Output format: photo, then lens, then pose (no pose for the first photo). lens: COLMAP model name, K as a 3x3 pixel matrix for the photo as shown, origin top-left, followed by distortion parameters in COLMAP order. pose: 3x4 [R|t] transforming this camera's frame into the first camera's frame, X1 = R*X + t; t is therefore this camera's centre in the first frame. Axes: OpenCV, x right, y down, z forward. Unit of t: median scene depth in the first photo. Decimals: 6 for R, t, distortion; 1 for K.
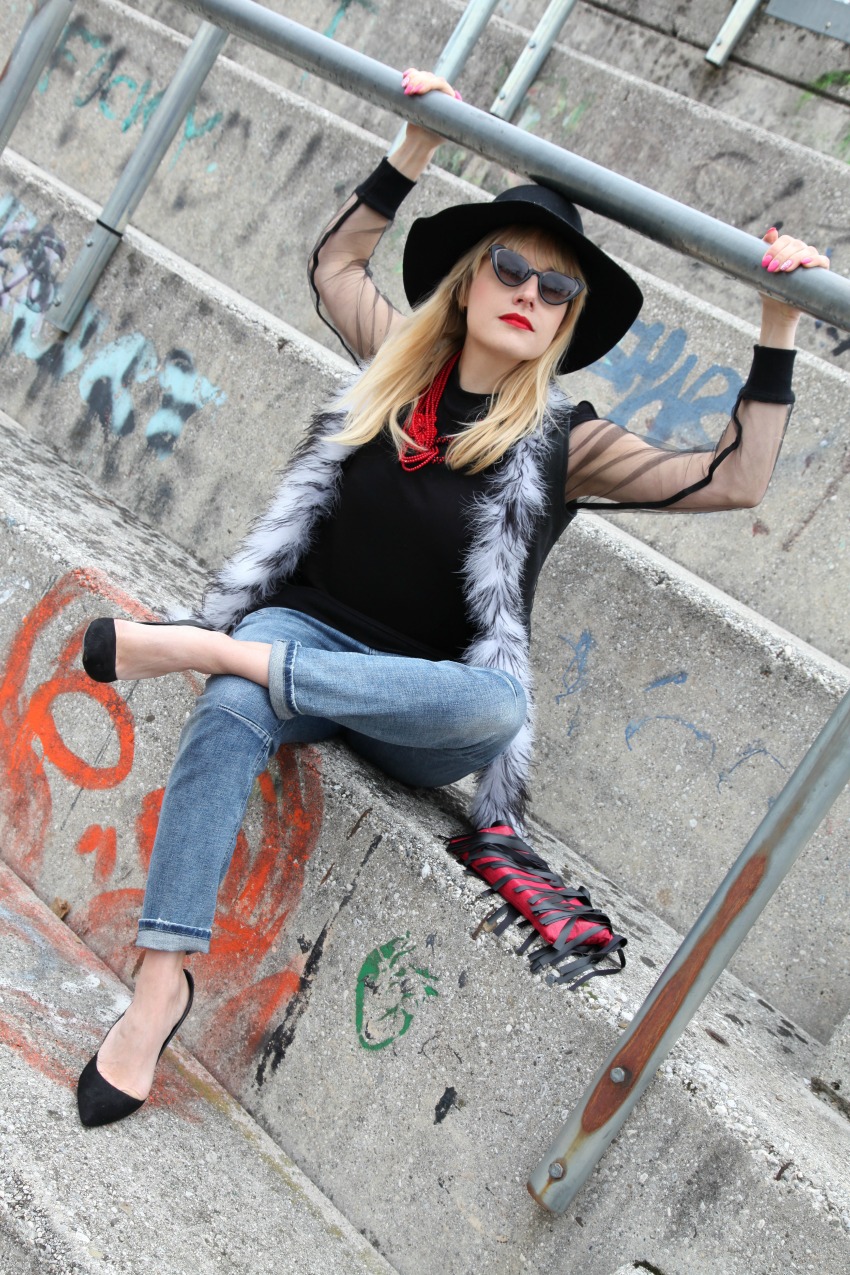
lens RADIAL K [[1628.4, 0, 427.5], [0, 1628.4, 647.9], [0, 0, 1]] dist [0.081606, 0.000000]
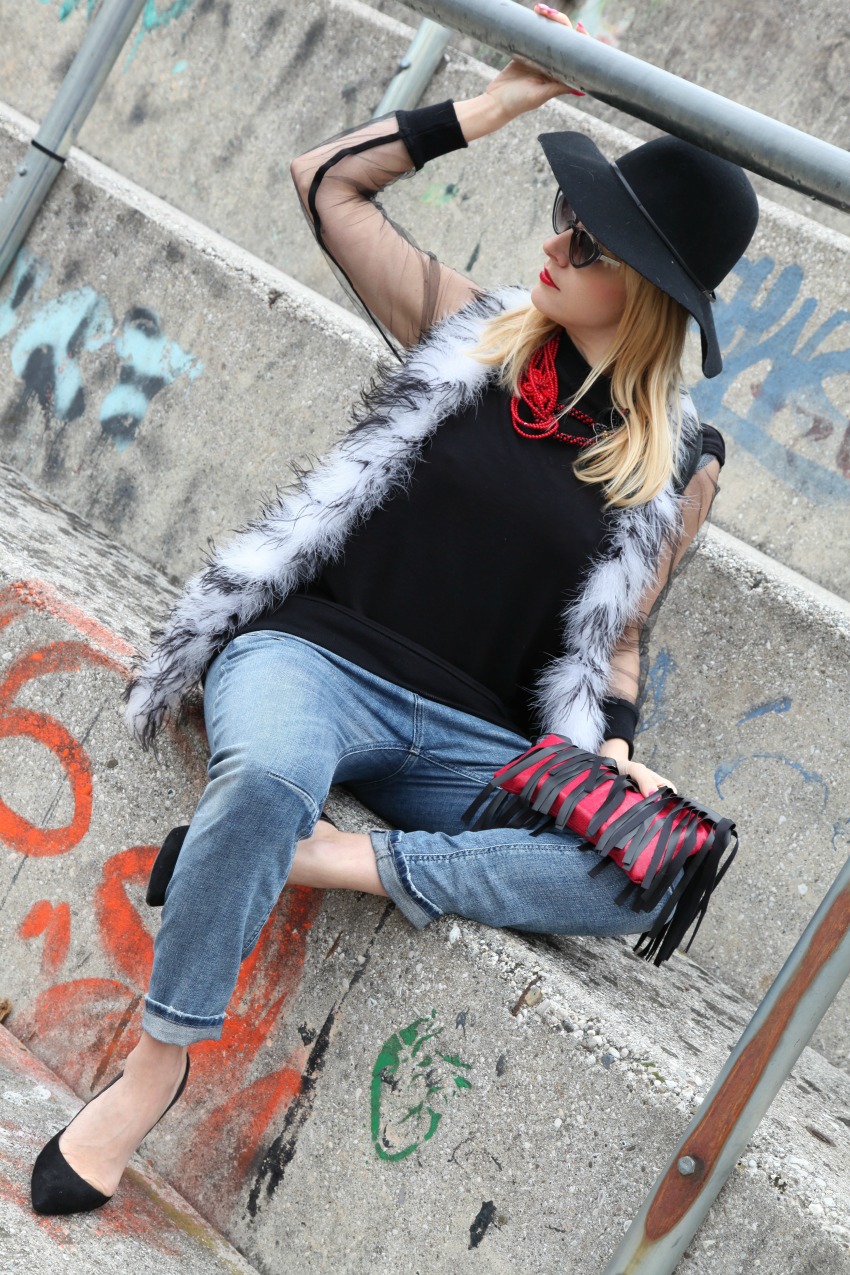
lens RADIAL K [[2461.2, 0, 418.4], [0, 2461.2, 633.7], [0, 0, 1]] dist [0.289809, 0.000000]
pose [[0.999173, -0.016925, -0.036980, 0.024172], [0.014976, 0.998516, -0.052355, 0.043200], [0.037811, 0.051758, 0.997944, -0.194290]]
